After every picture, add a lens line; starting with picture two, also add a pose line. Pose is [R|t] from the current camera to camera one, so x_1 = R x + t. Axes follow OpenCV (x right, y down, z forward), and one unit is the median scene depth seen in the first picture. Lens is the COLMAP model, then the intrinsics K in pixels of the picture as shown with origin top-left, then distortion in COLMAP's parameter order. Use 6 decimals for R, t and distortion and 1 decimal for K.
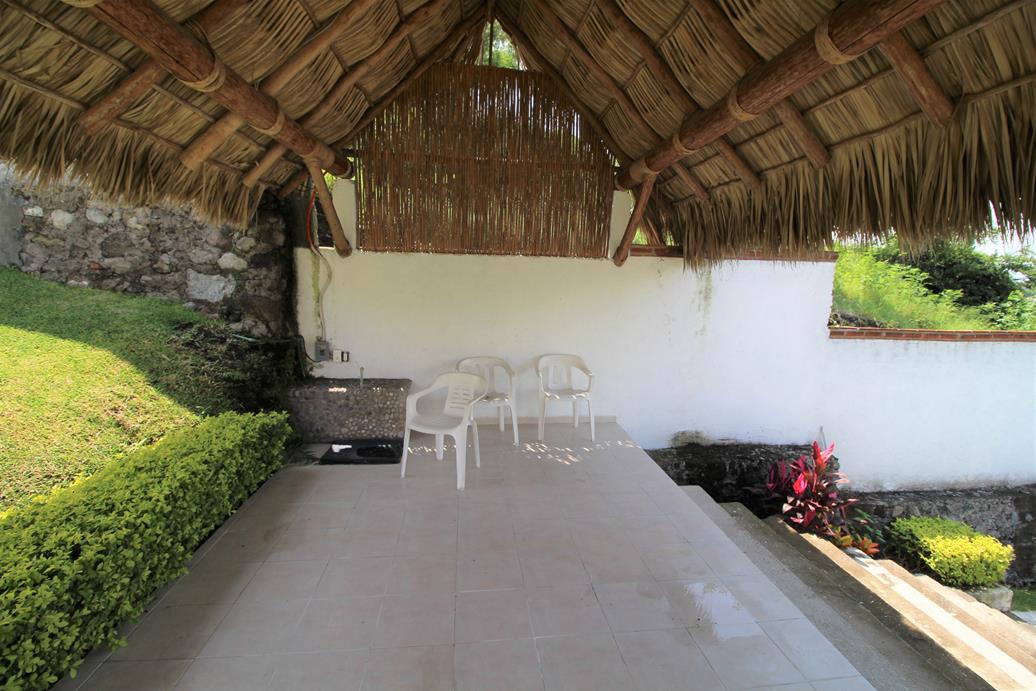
lens RADIAL K [[477.7, 0, 521.2], [0, 477.7, 341.4], [0, 0, 1]] dist [-0.008229, -0.005559]
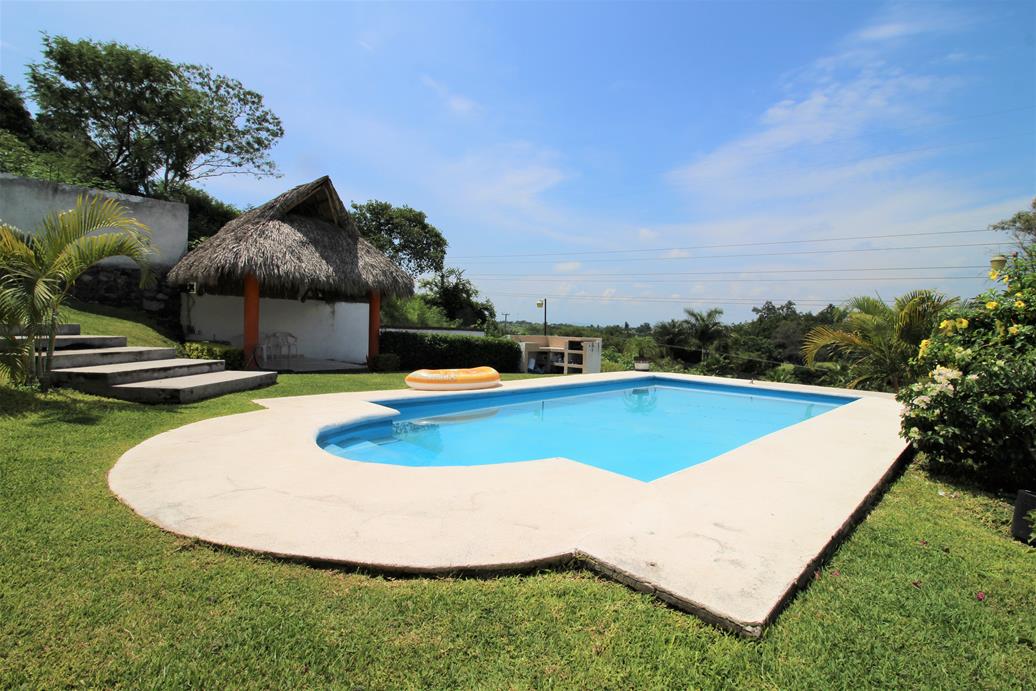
lens RADIAL K [[477.7, 0, 519.5], [0, 477.7, 342.0], [0, 0, 1]] dist [-0.008229, -0.005559]
pose [[0.759315, -0.018955, 0.650447, -0.836106], [0.069686, 0.996196, -0.052318, 0.395977], [-0.646982, 0.085053, 0.757747, -2.487104]]
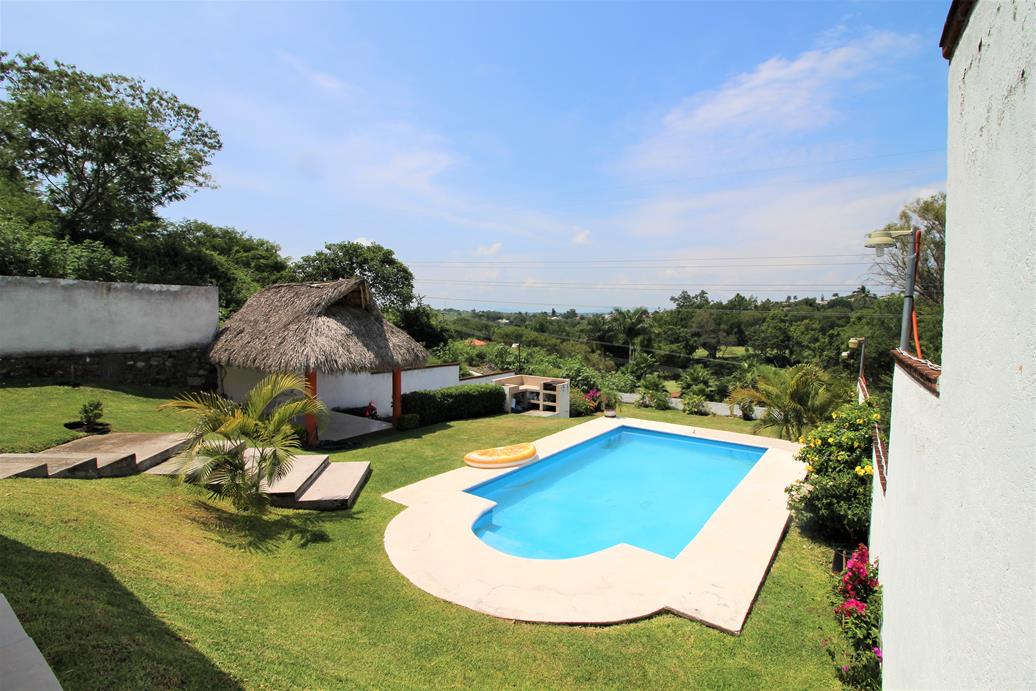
lens RADIAL K [[477.7, 0, 518.7], [0, 477.7, 350.4], [0, 0, 1]] dist [-0.008229, -0.005559]
pose [[0.653227, -0.069812, 0.753937, -1.621153], [0.099038, 0.995064, 0.006331, -0.125180], [-0.750657, 0.070533, 0.656917, -2.708476]]
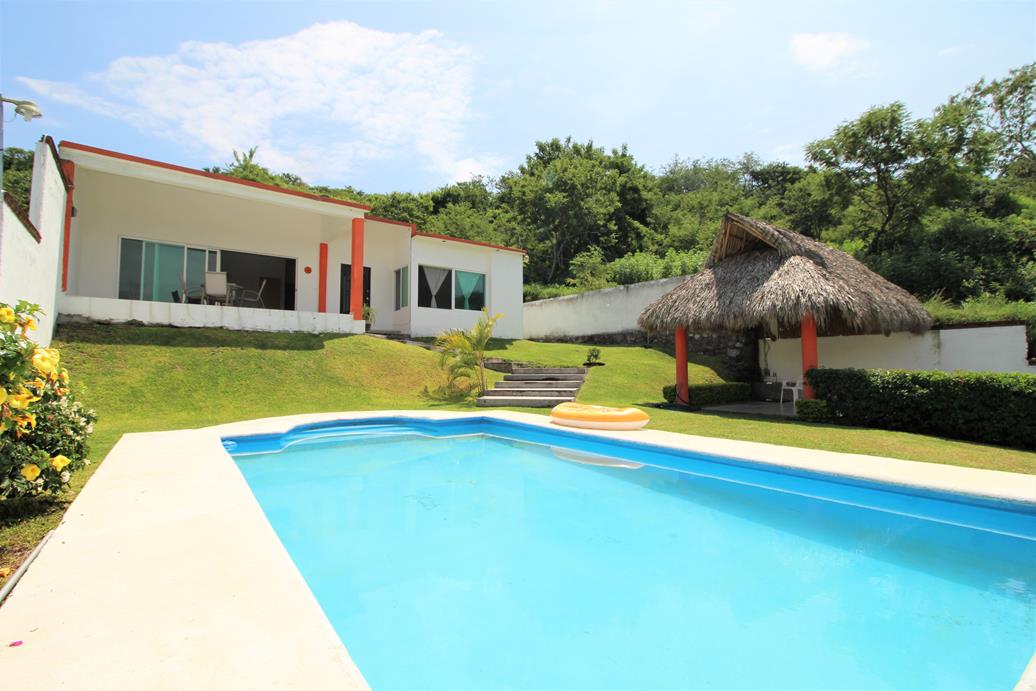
lens RADIAL K [[477.7, 0, 517.7], [0, 477.7, 340.8], [0, 0, 1]] dist [-0.008229, -0.005559]
pose [[0.516542, -0.074031, -0.853055, 1.484852], [-0.090251, 0.985999, -0.140217, 0.423292], [0.851492, 0.149417, 0.502629, -2.064348]]
